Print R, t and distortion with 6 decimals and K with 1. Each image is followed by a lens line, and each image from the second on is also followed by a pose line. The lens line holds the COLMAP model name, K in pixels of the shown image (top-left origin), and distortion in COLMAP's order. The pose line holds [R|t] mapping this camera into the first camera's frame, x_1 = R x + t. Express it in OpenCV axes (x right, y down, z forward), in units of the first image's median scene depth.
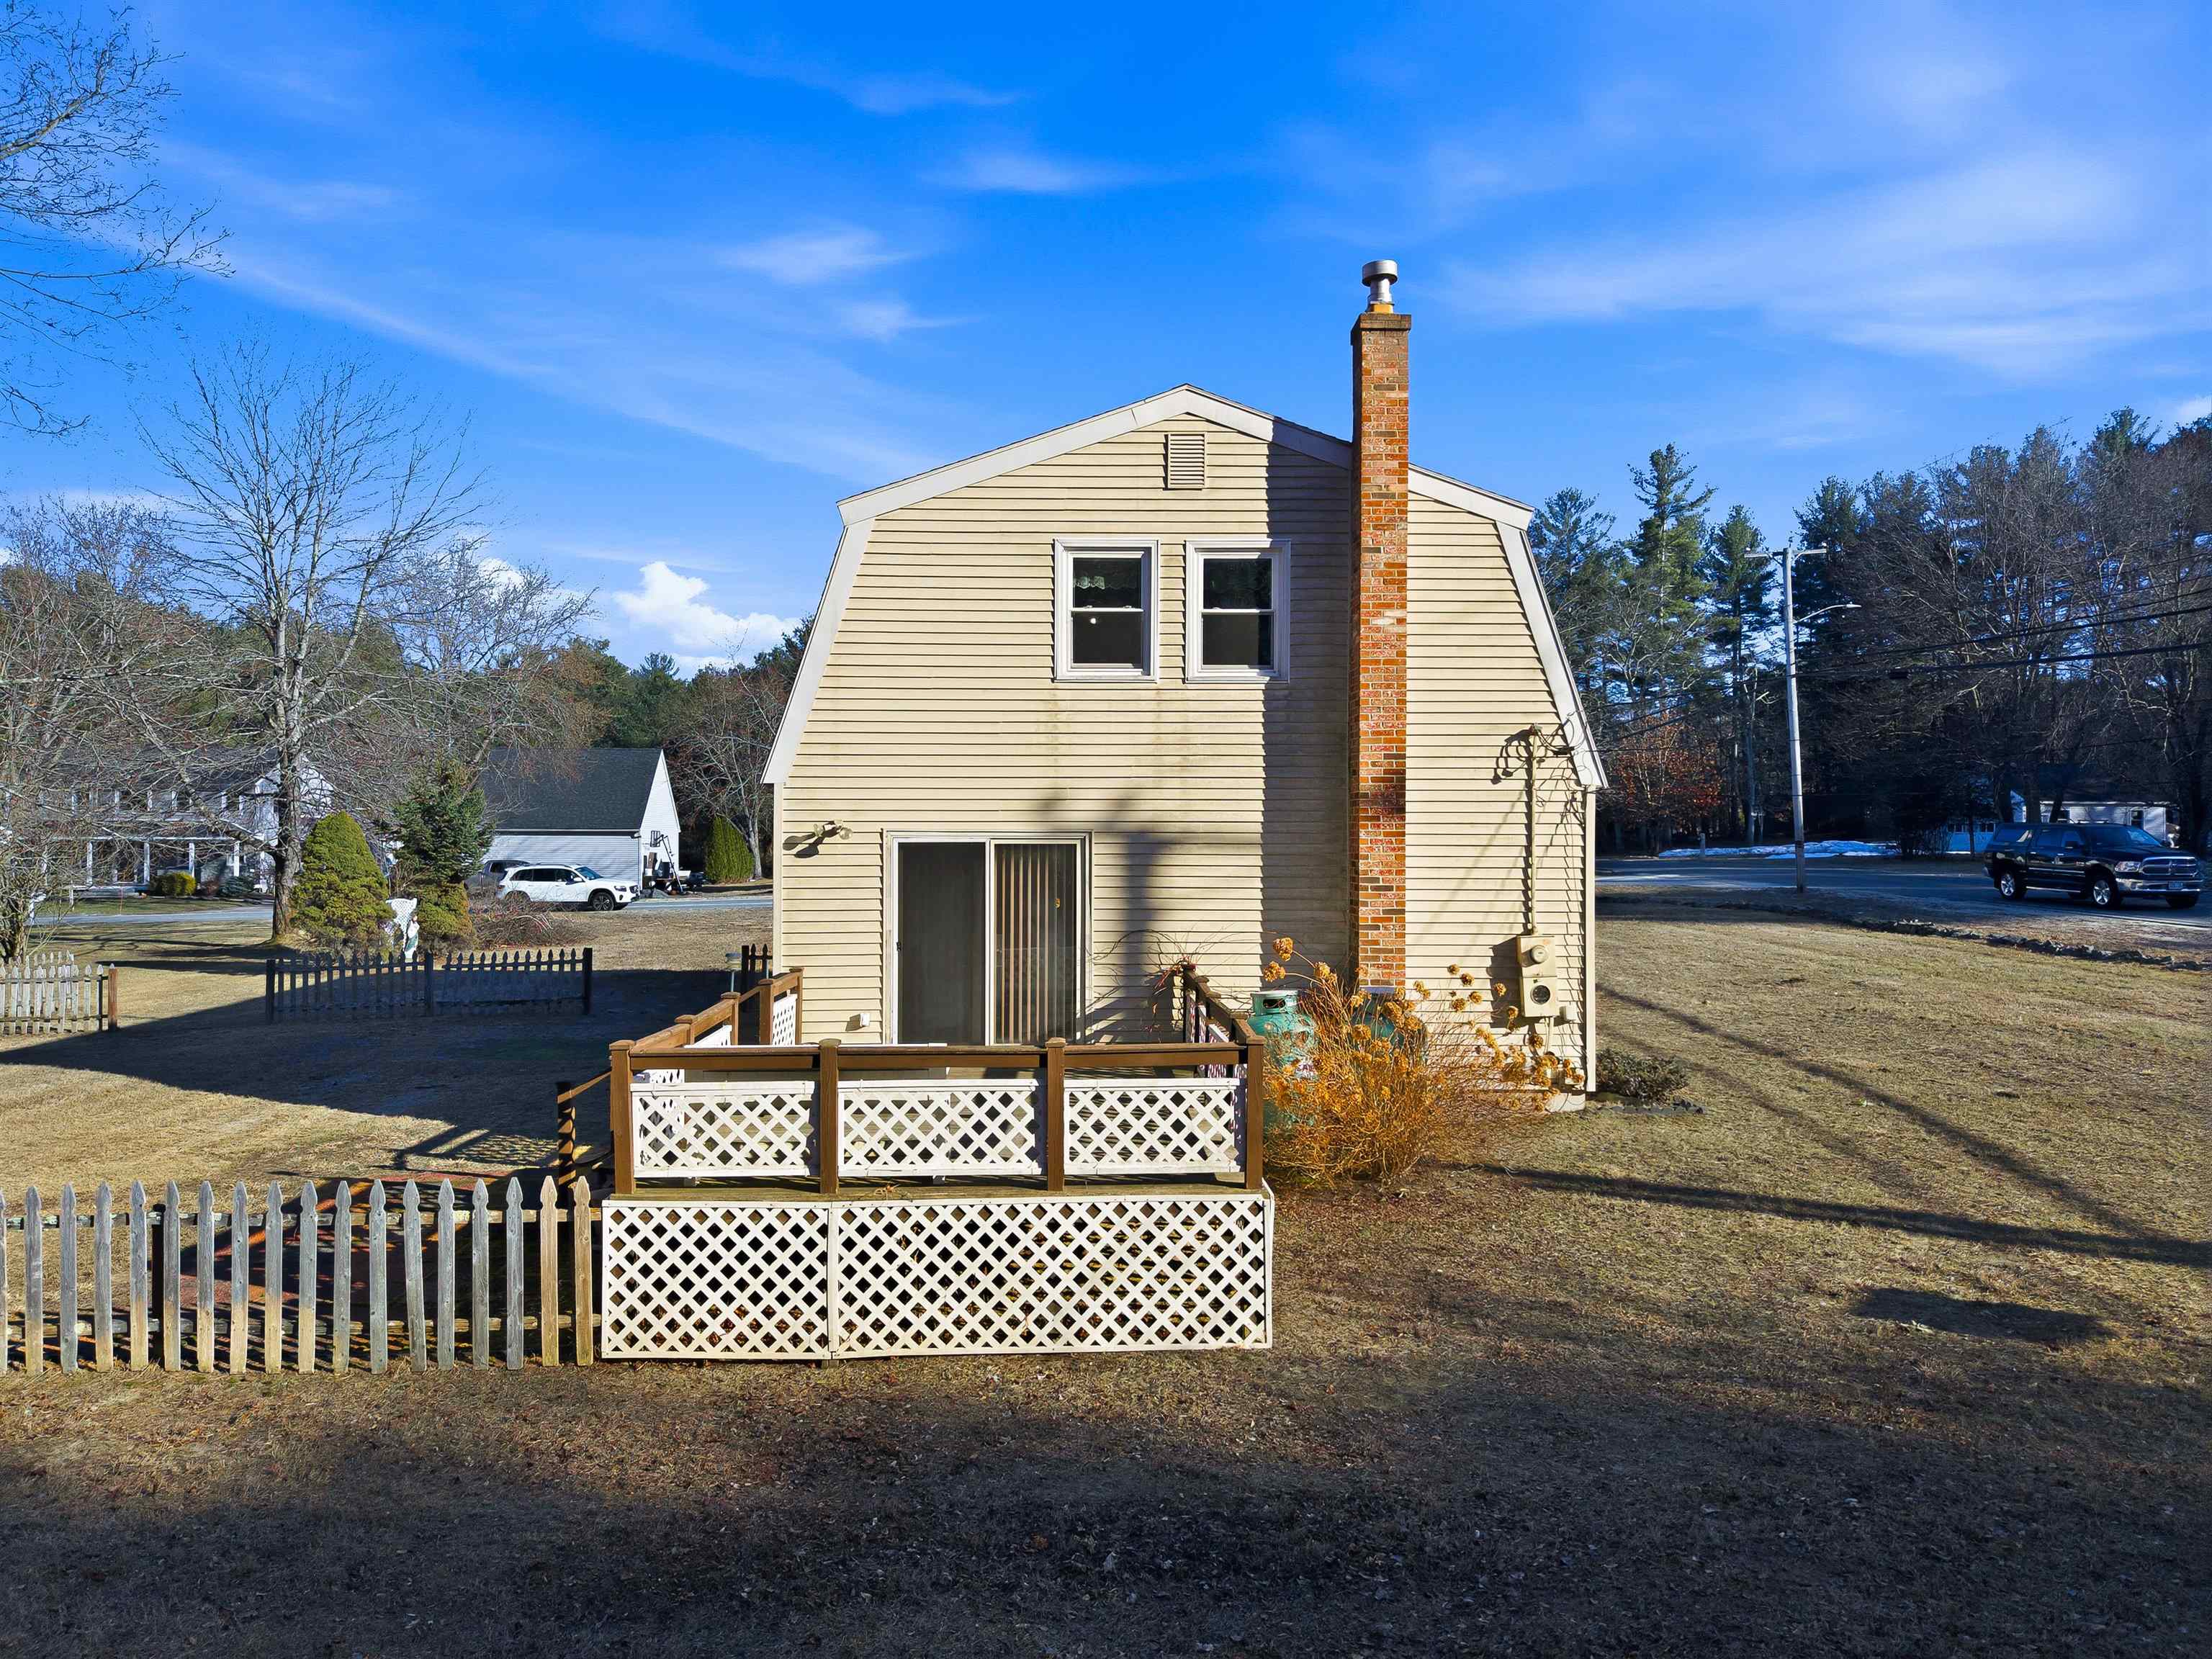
lens RADIAL K [[1509.4, 0, 1085.7], [0, 1509.4, 819.1], [0, 0, 1]] dist [0.011326, -0.005563]
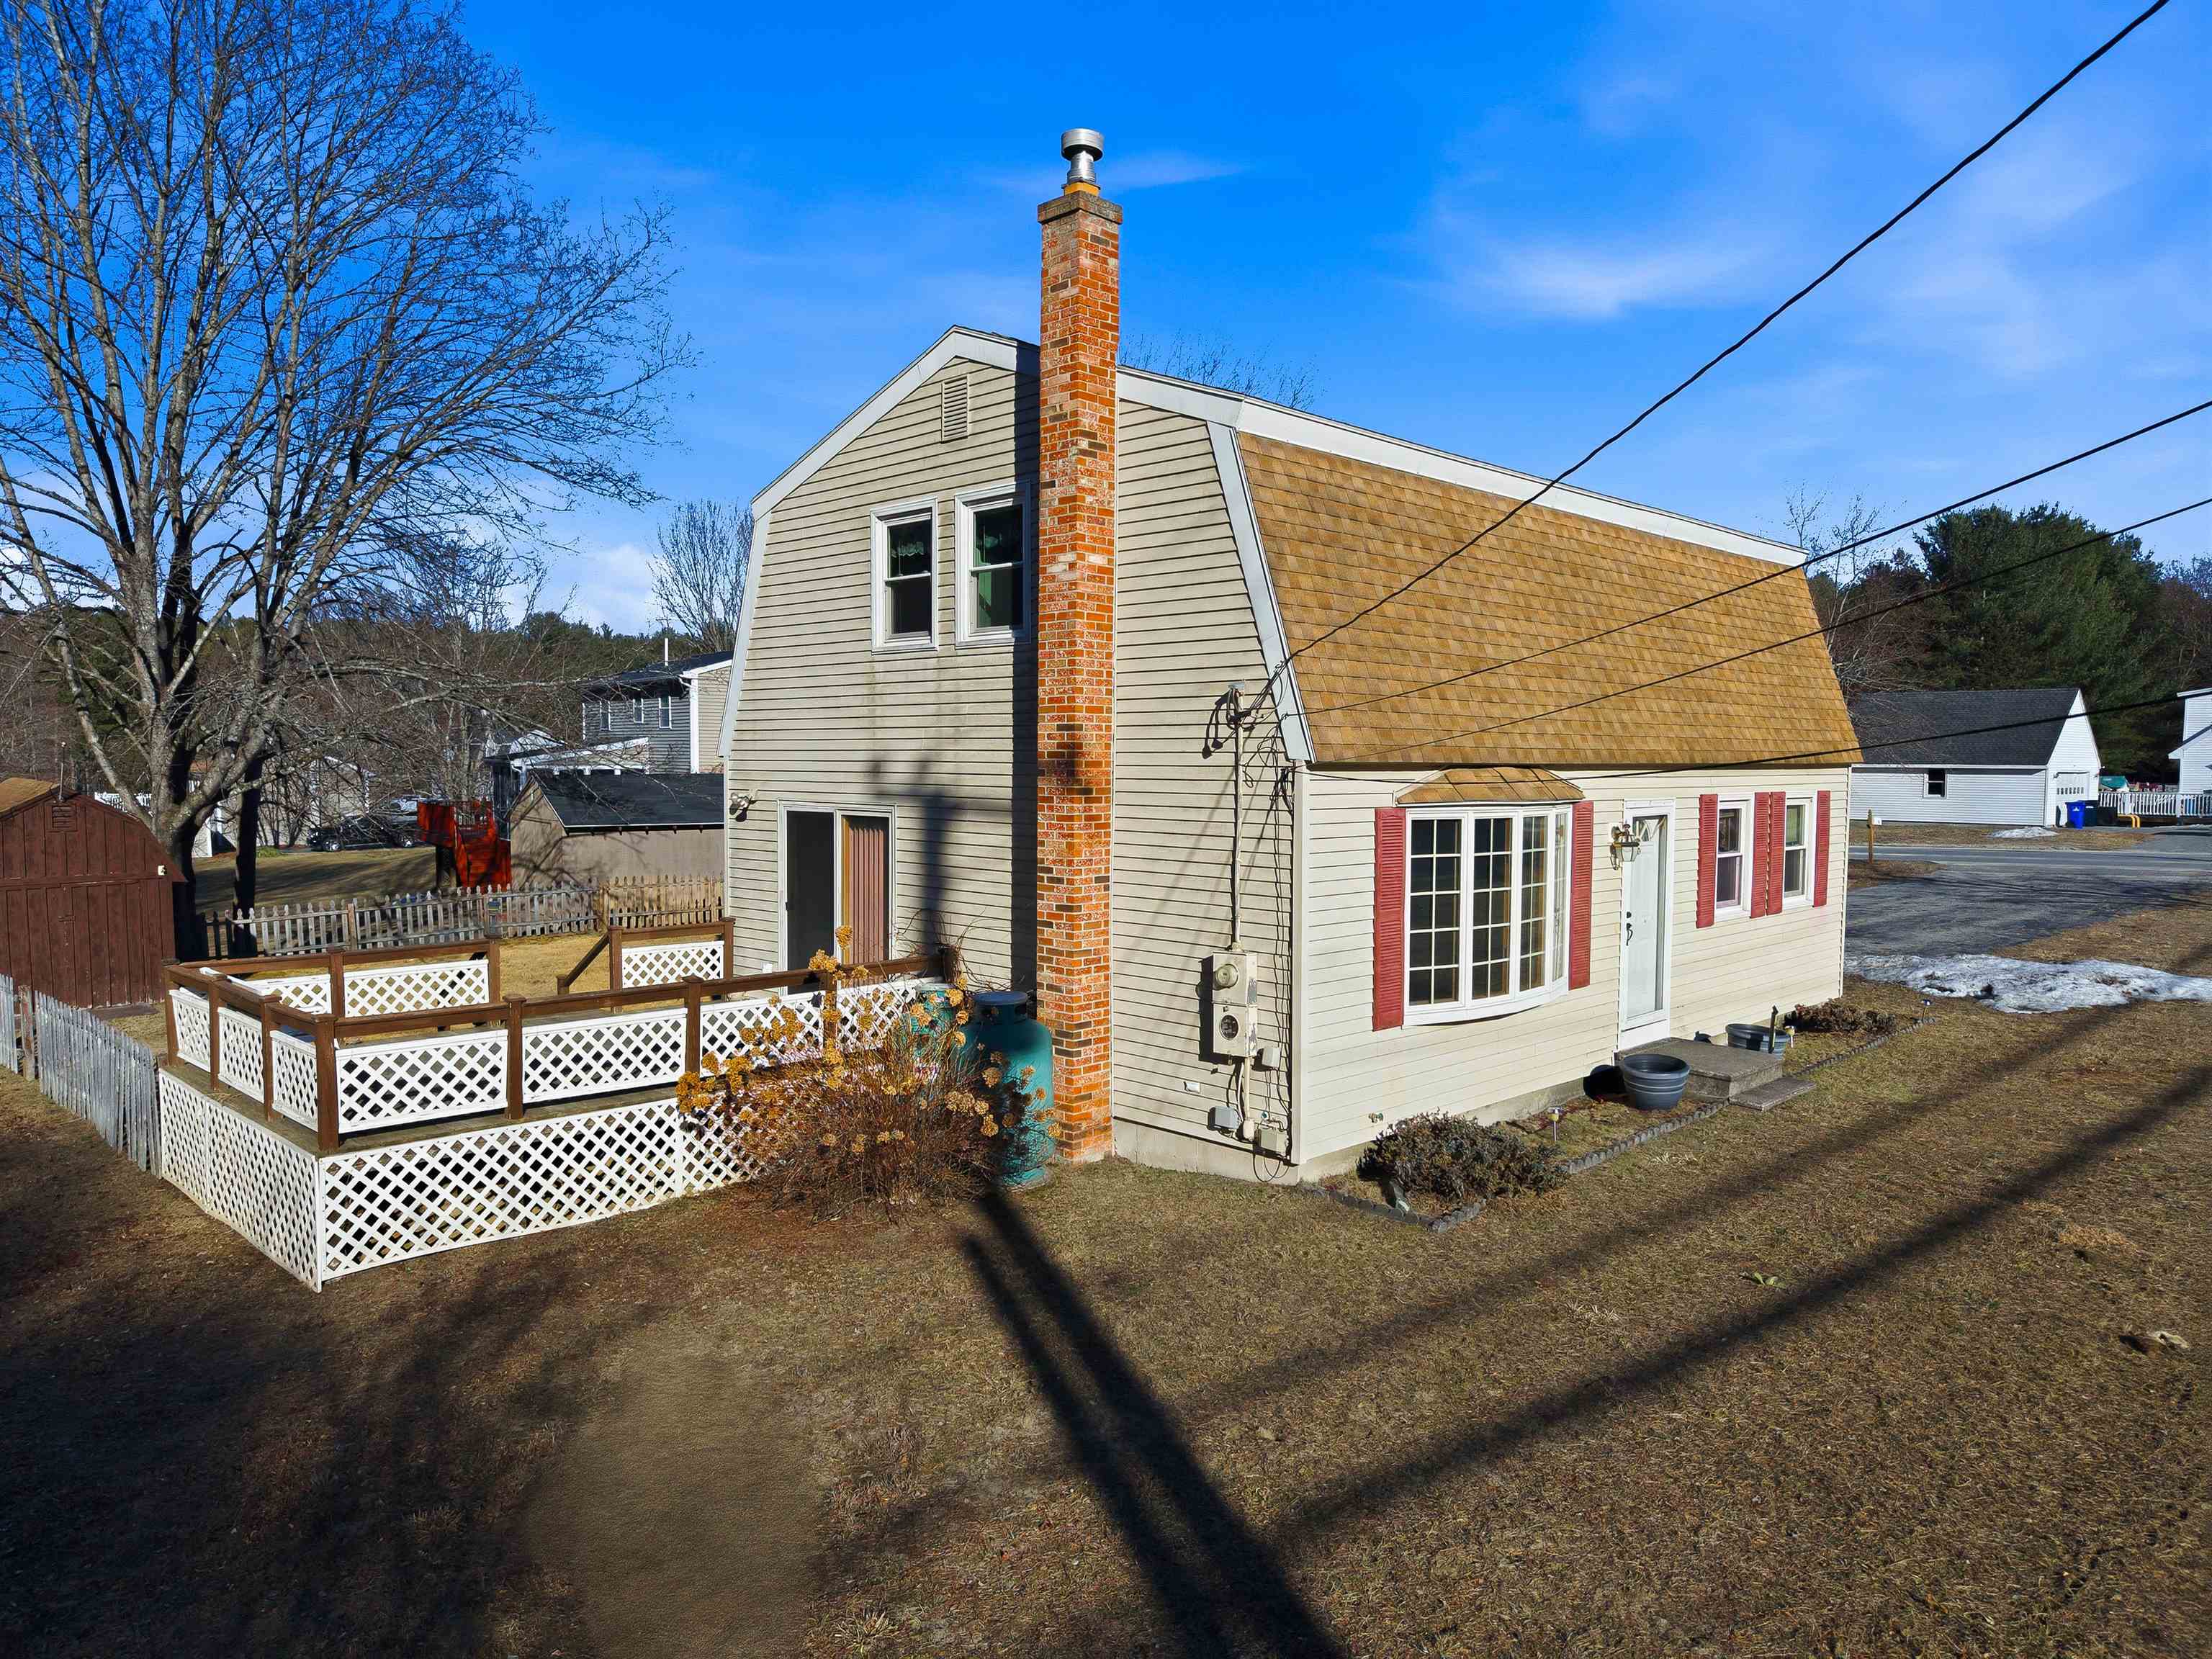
lens RADIAL K [[1509.4, 0, 1101.8], [0, 1509.4, 844.3], [0, 0, 1]] dist [0.011326, -0.005563]
pose [[0.700117, 0.044103, -0.712664, 0.802553], [-0.000069, 0.998095, 0.061698, -0.027012], [0.714028, -0.043147, 0.698787, 0.403311]]
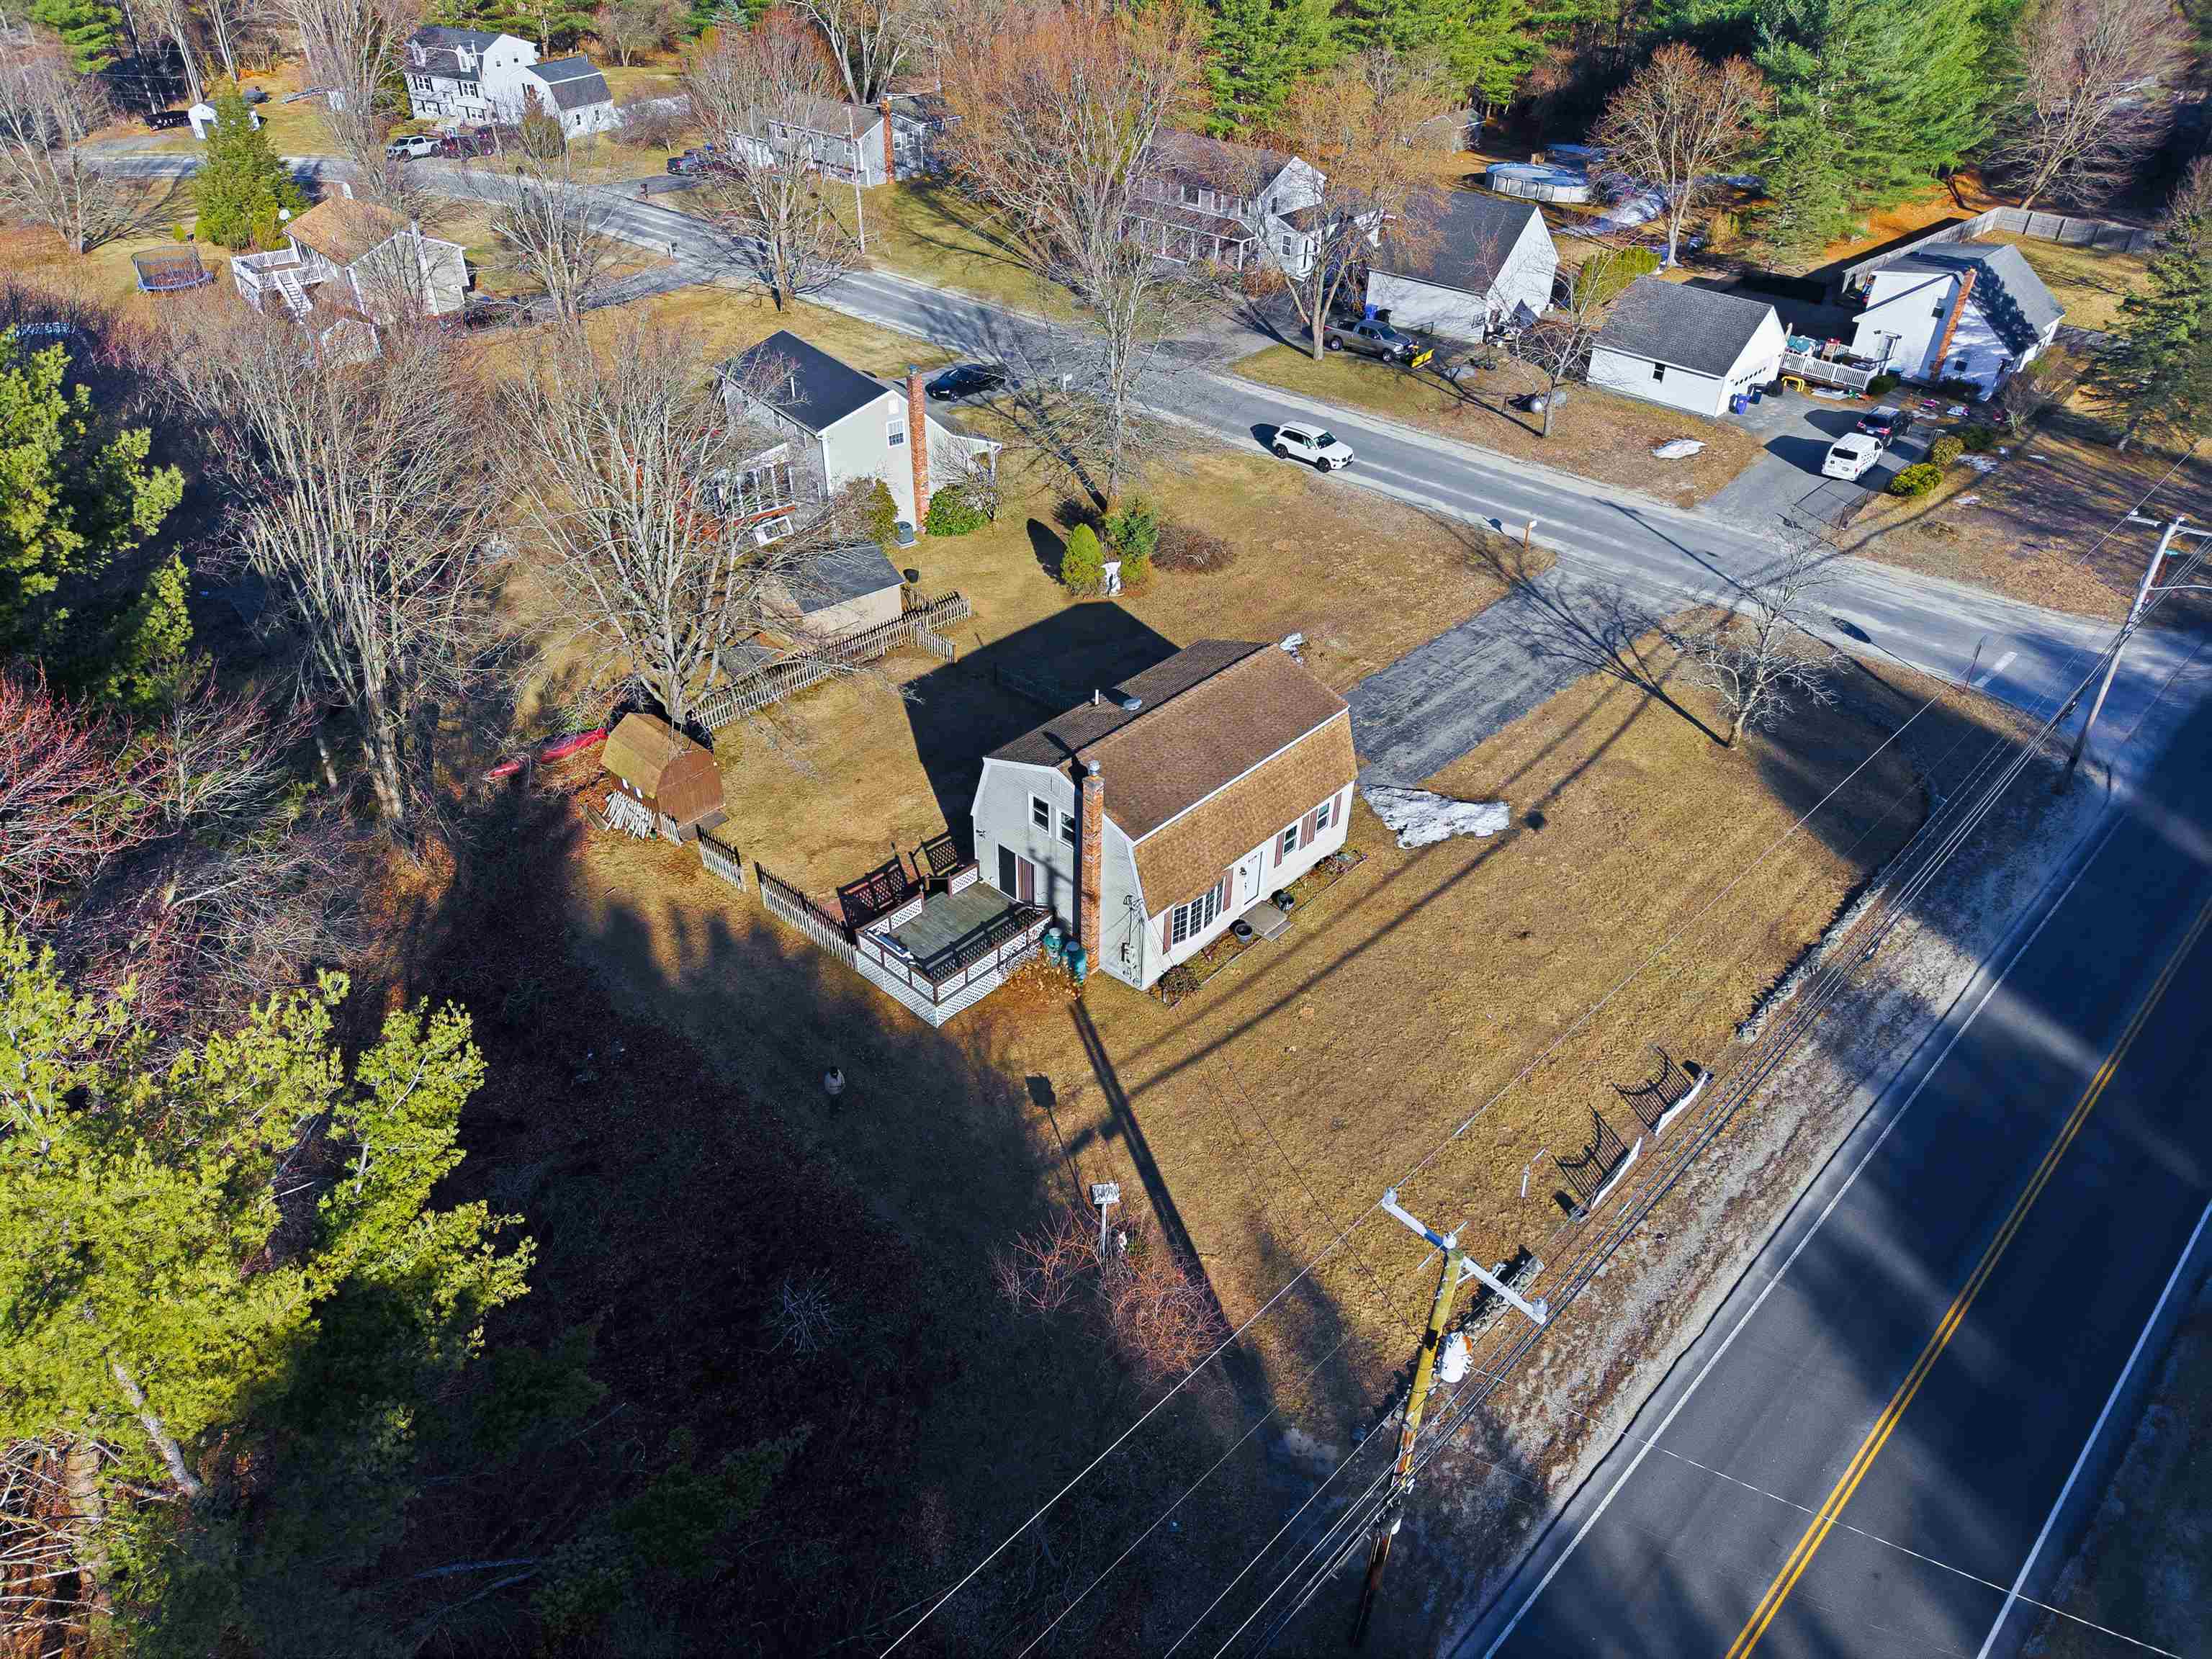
lens RADIAL K [[1509.4, 0, 1100.0], [0, 1509.4, 843.9], [0, 0, 1]] dist [0.011326, -0.005563]
pose [[0.722764, 0.407112, -0.558456, 2.020881], [-0.009741, 0.813994, 0.580791, -2.040695], [0.691027, -0.414335, 0.592291, -0.933086]]
